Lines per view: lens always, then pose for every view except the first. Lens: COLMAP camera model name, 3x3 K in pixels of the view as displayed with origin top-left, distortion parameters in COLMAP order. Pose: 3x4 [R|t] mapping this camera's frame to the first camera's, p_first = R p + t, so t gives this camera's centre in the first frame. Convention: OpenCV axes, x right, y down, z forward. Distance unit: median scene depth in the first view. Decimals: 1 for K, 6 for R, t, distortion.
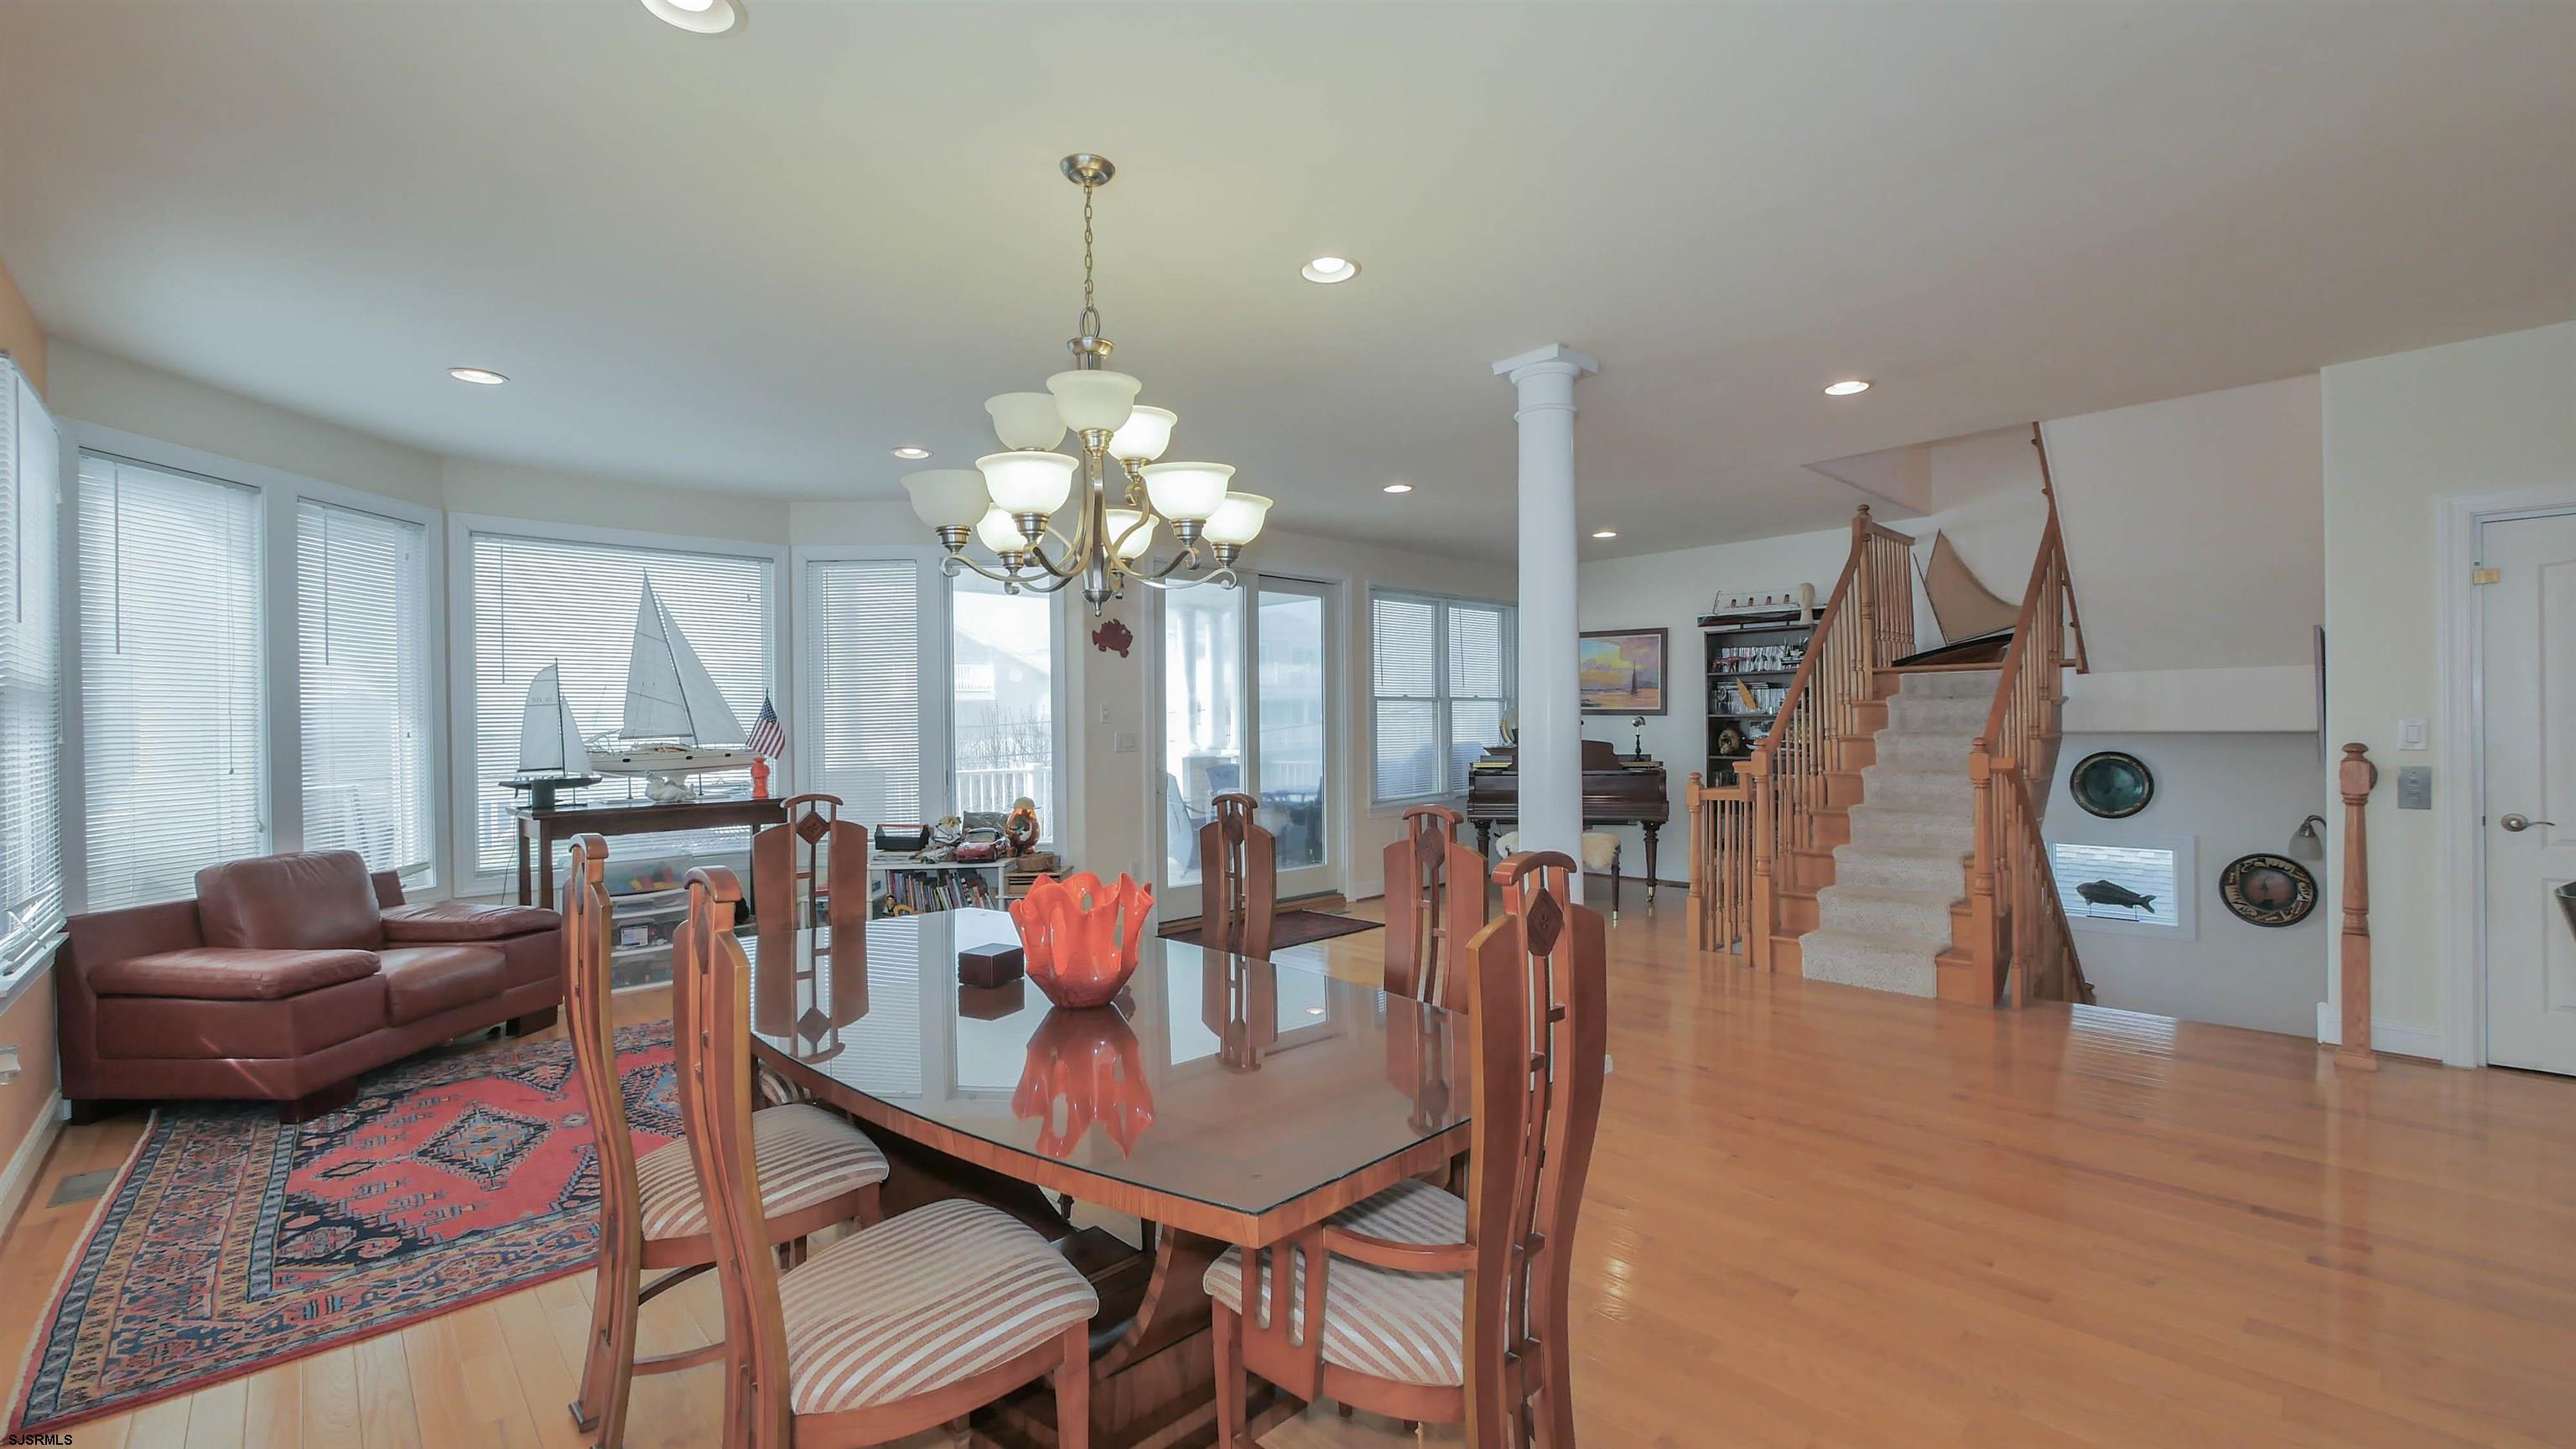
lens RADIAL K [[1056.1, 0, 1286.4], [0, 1056.1, 728.9], [0, 0, 1]] dist [-0.011051, 0.000121]
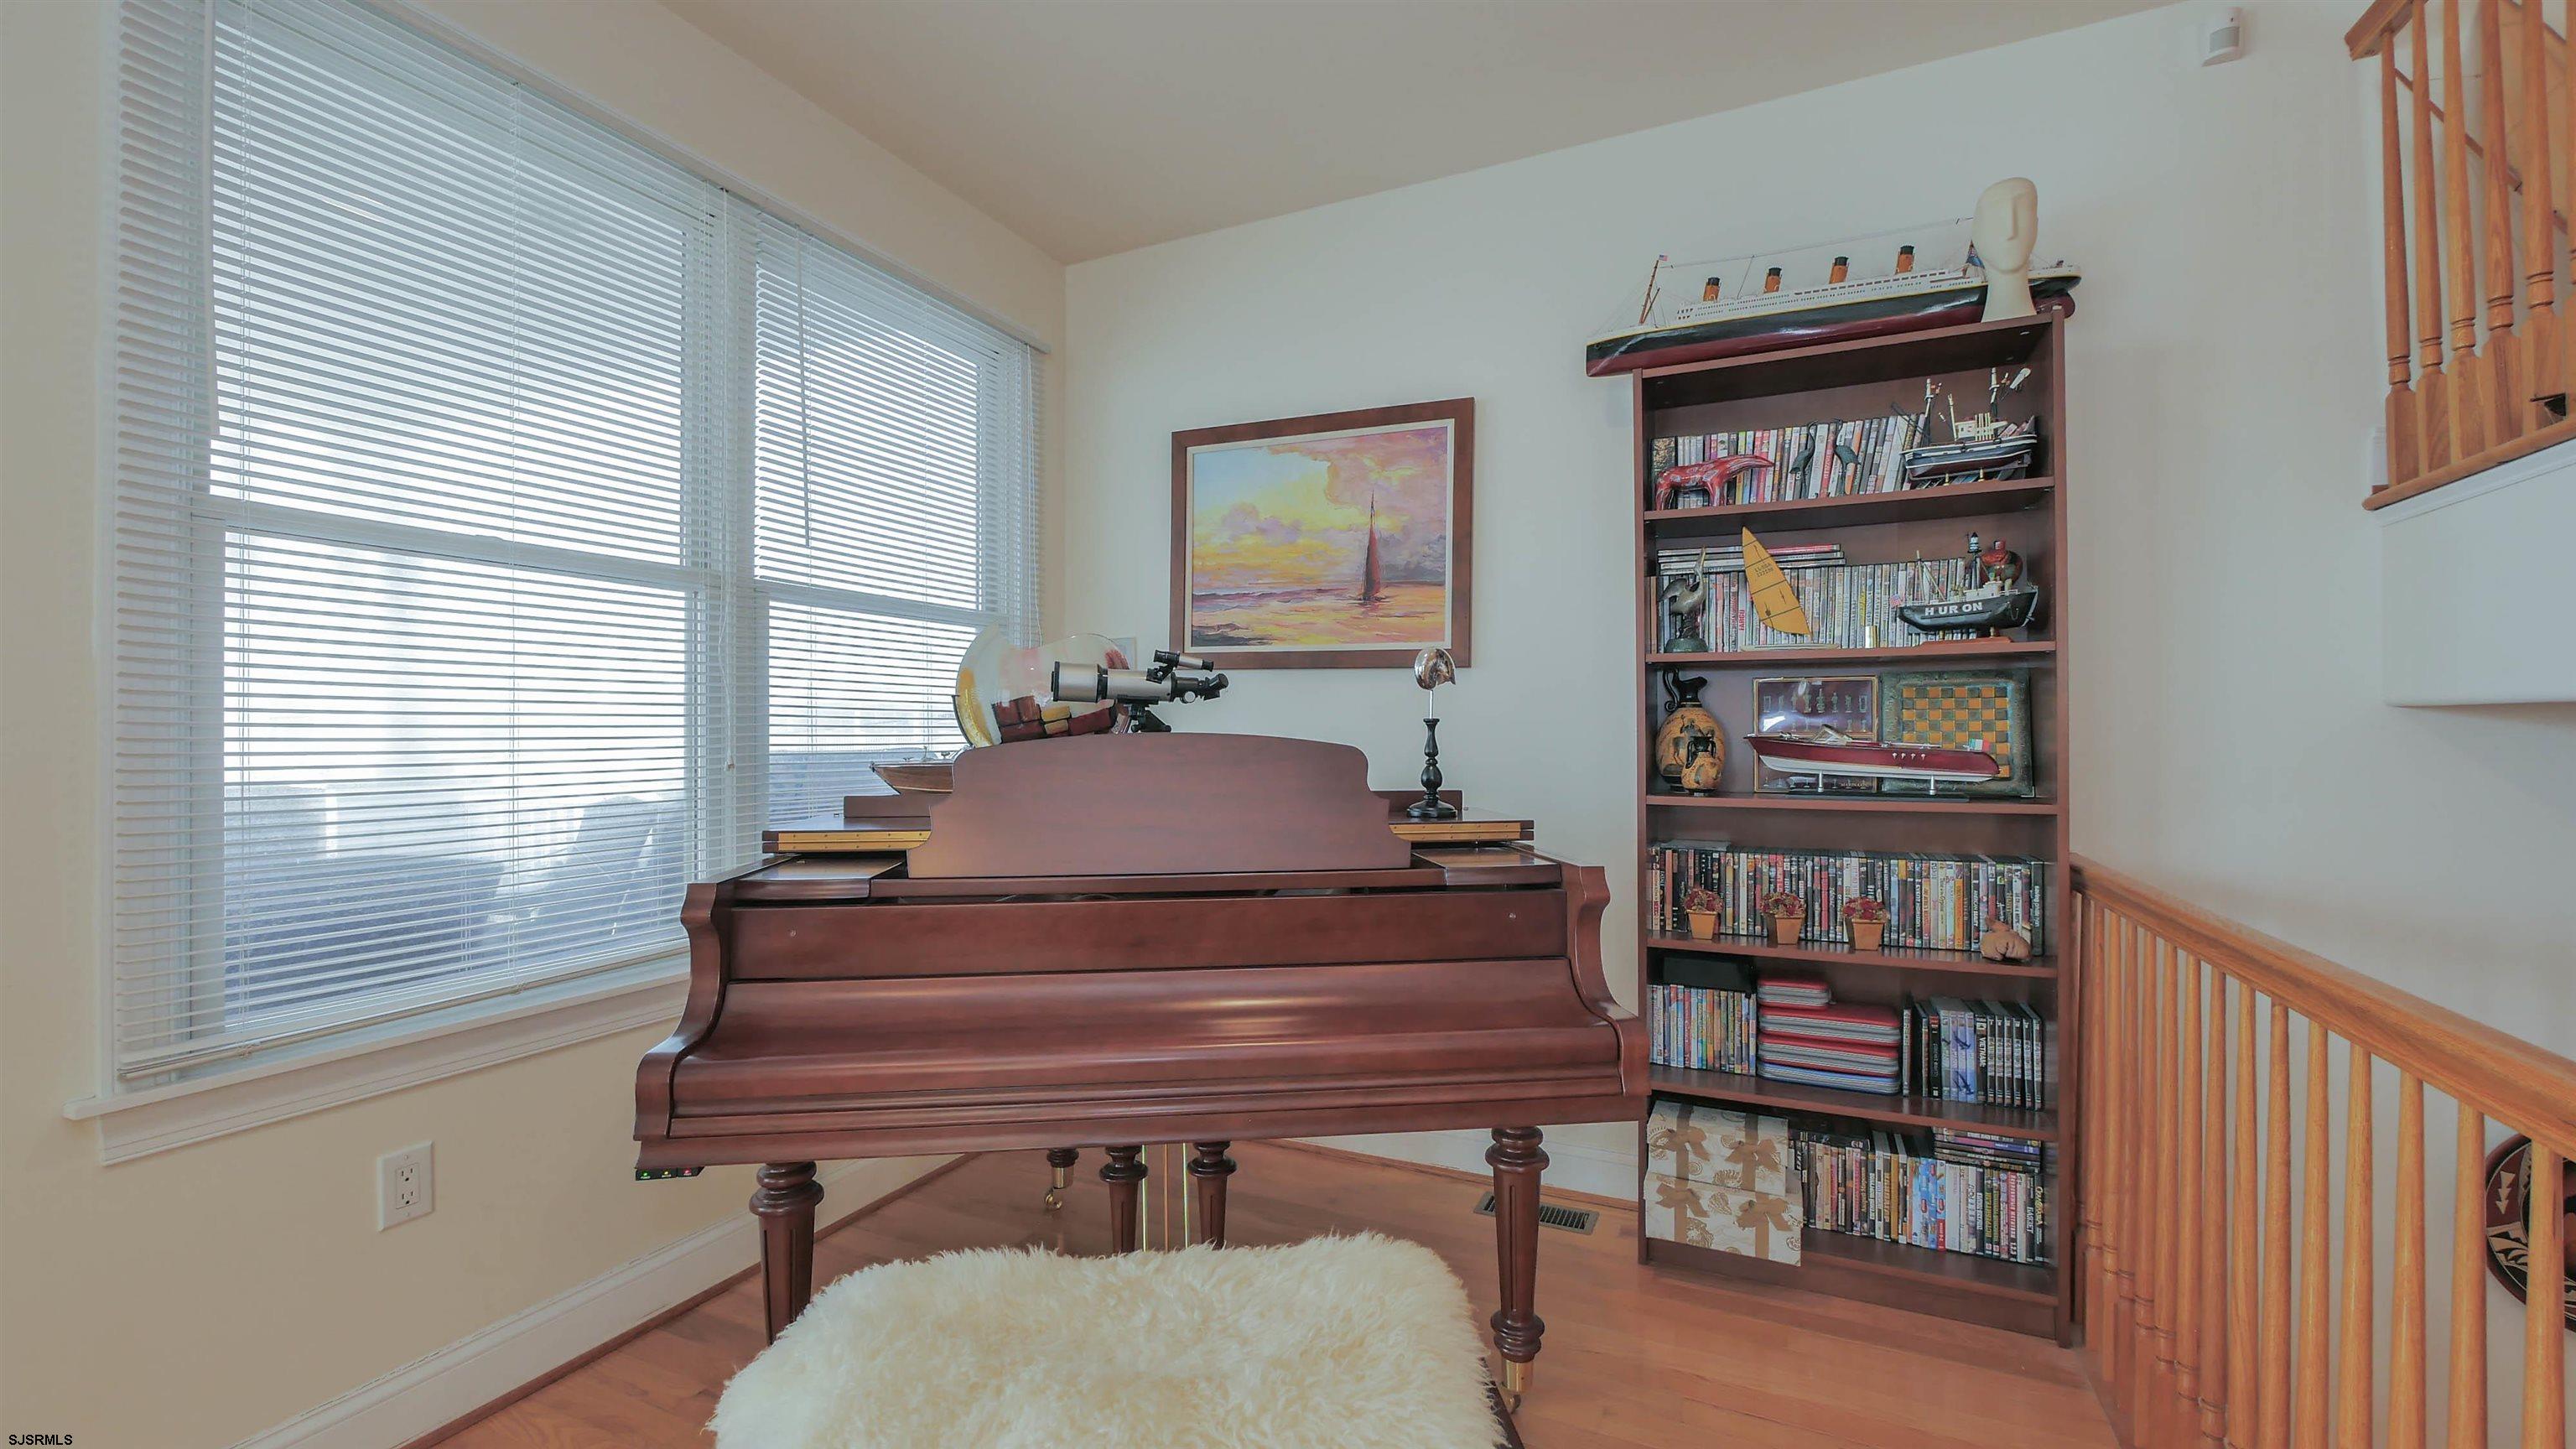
lens RADIAL K [[1056.1, 0, 1282.8], [0, 1056.1, 733.8], [0, 0, 1]] dist [-0.011051, 0.000121]
pose [[0.935442, 0.011162, 0.353303, 0.191749], [-0.006416, 0.999873, -0.014603, 0.012878], [-0.353421, 0.011393, 0.935395, 0.716060]]
